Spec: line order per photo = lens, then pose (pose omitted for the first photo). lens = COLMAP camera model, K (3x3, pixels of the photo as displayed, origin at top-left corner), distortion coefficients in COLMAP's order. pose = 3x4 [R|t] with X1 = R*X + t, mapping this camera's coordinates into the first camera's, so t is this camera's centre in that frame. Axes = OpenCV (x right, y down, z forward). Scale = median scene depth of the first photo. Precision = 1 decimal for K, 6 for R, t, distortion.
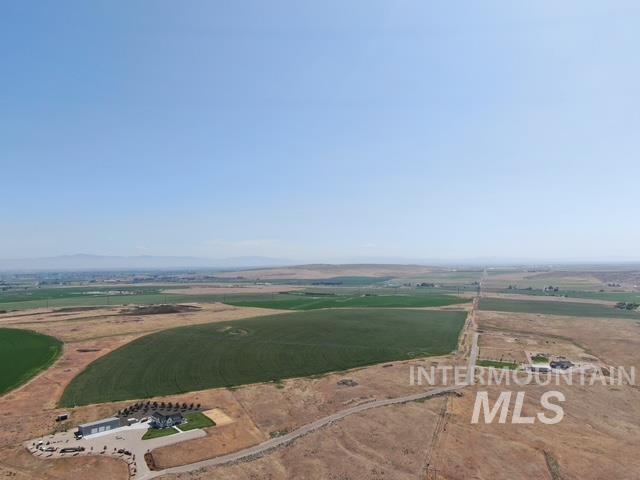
lens RADIAL K [[459.7, 0, 318.4], [0, 459.7, 240.9], [0, 0, 1]] dist [-0.014868, 0.002549]
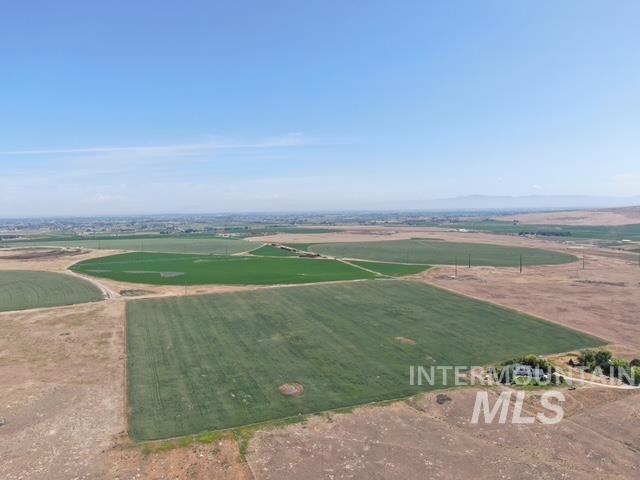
lens RADIAL K [[459.7, 0, 319.0], [0, 459.7, 255.5], [0, 0, 1]] dist [-0.014868, 0.002549]
pose [[0.684772, 0.075988, -0.724785, 1.730196], [0.042281, 0.988731, 0.143608, 0.056780], [0.727530, -0.128983, 0.673843, 1.537494]]
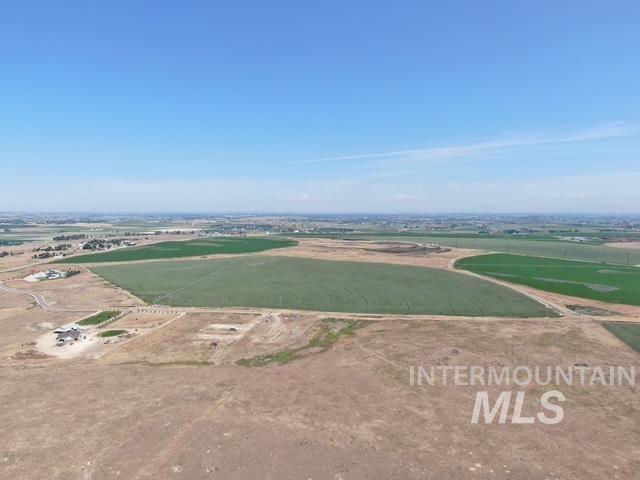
lens RADIAL K [[459.7, 0, 325.3], [0, 459.7, 245.7], [0, 0, 1]] dist [-0.014868, 0.002549]
pose [[0.154234, 0.089322, -0.983989, 1.384487], [0.045054, 0.994233, 0.097313, 0.053133], [0.987007, -0.059341, 0.149320, 1.308037]]
